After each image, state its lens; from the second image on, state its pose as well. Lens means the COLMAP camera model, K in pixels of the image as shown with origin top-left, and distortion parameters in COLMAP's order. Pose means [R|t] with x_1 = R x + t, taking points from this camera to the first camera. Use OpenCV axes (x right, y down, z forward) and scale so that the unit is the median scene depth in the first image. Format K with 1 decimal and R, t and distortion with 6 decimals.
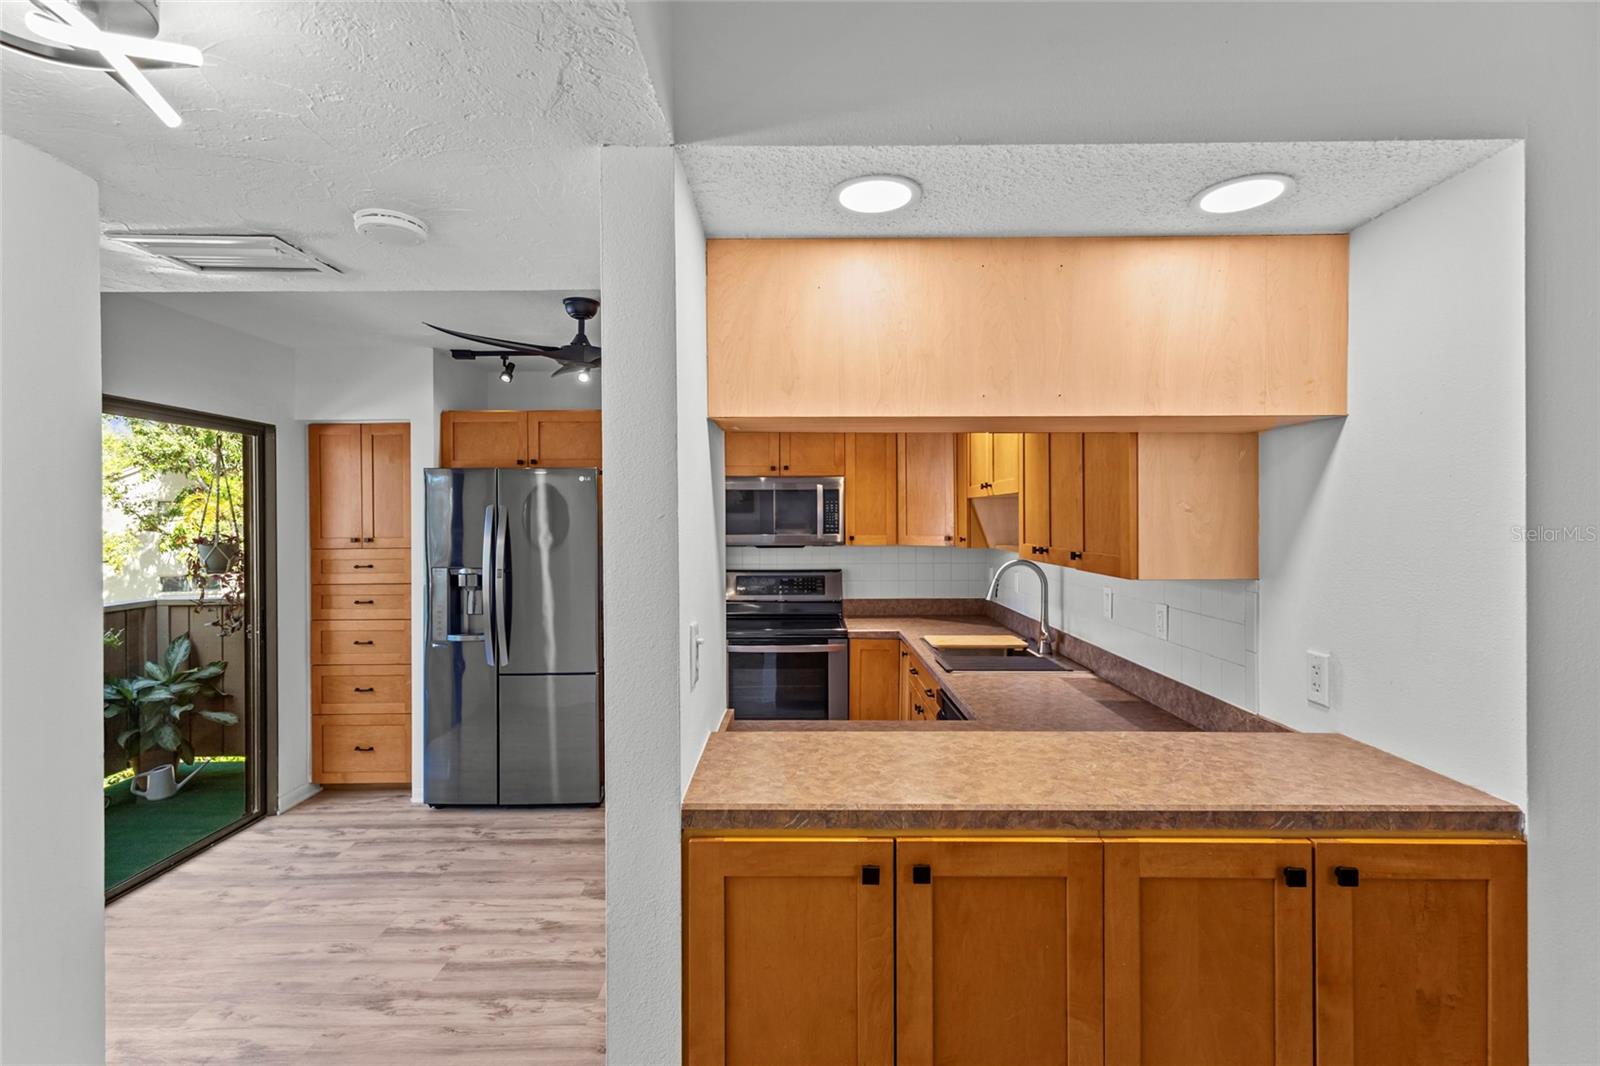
lens RADIAL K [[746.6, 0, 799.4], [0, 746.6, 524.0], [0, 0, 1]] dist [0.009436, -0.000833]
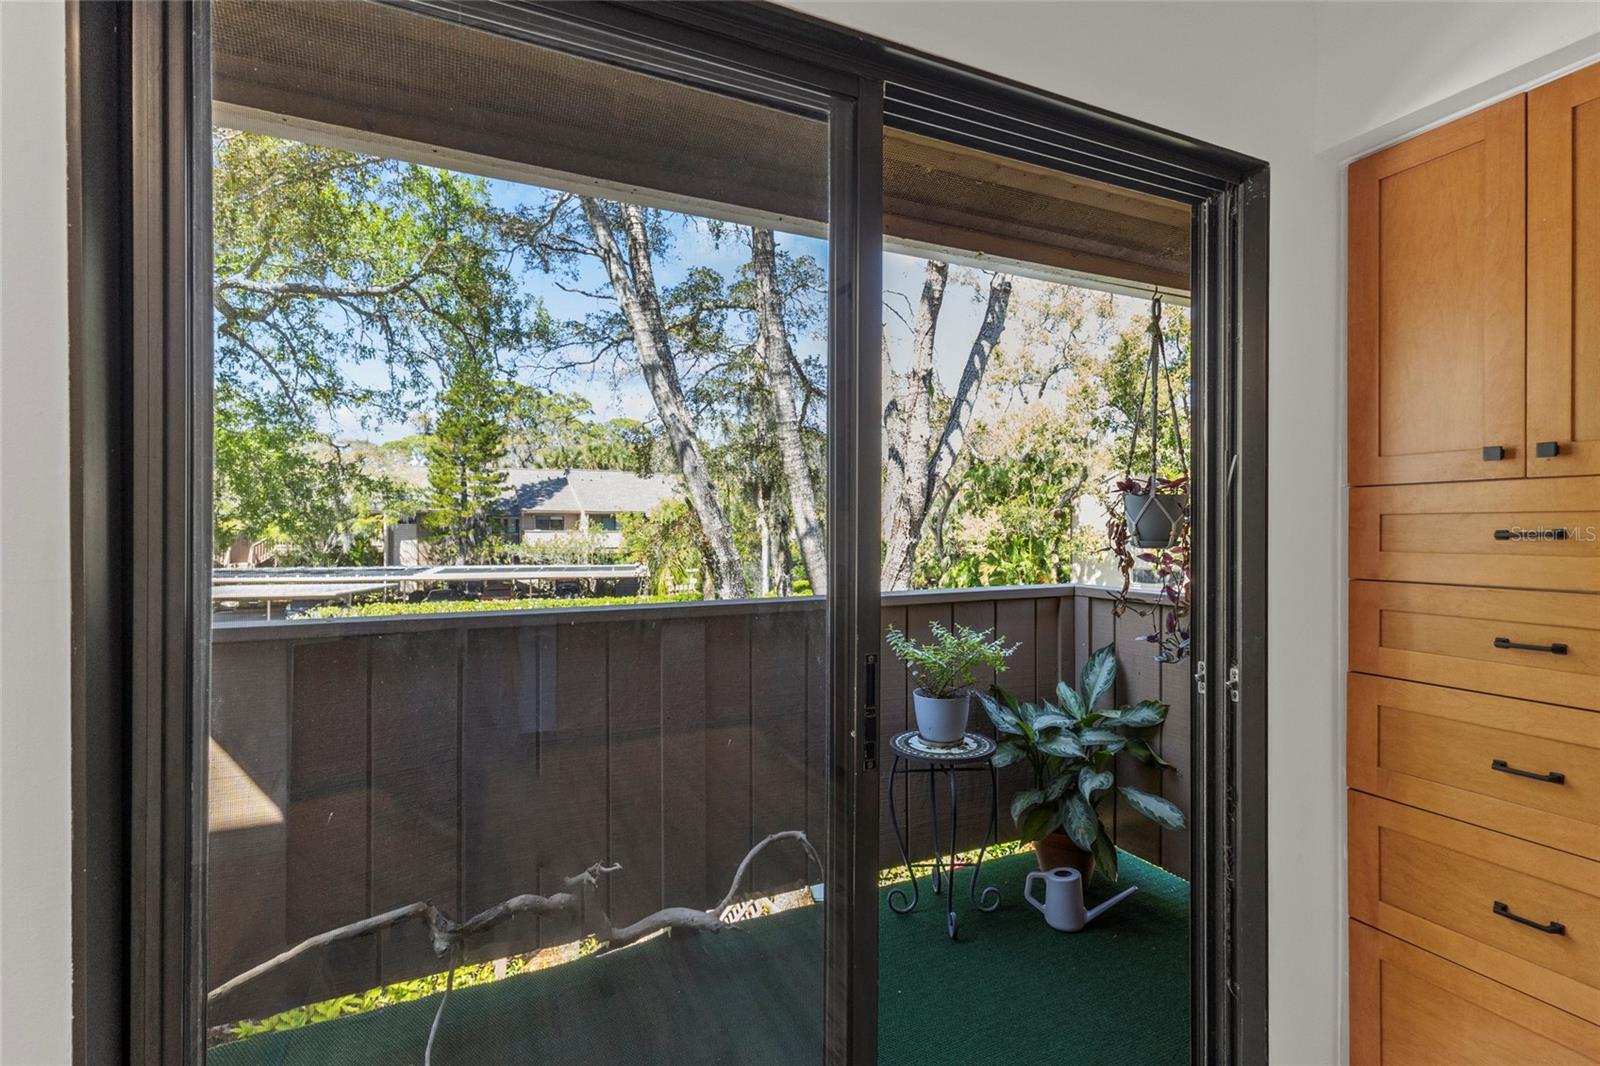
lens RADIAL K [[746.6, 0, 800.7], [0, 746.6, 527.8], [0, 0, 1]] dist [0.009436, -0.000833]
pose [[0.427350, 0.008729, -0.904044, -0.433156], [-0.008835, 0.999946, 0.005478, 0.056048], [0.904043, 0.005646, 0.427404, 0.592524]]
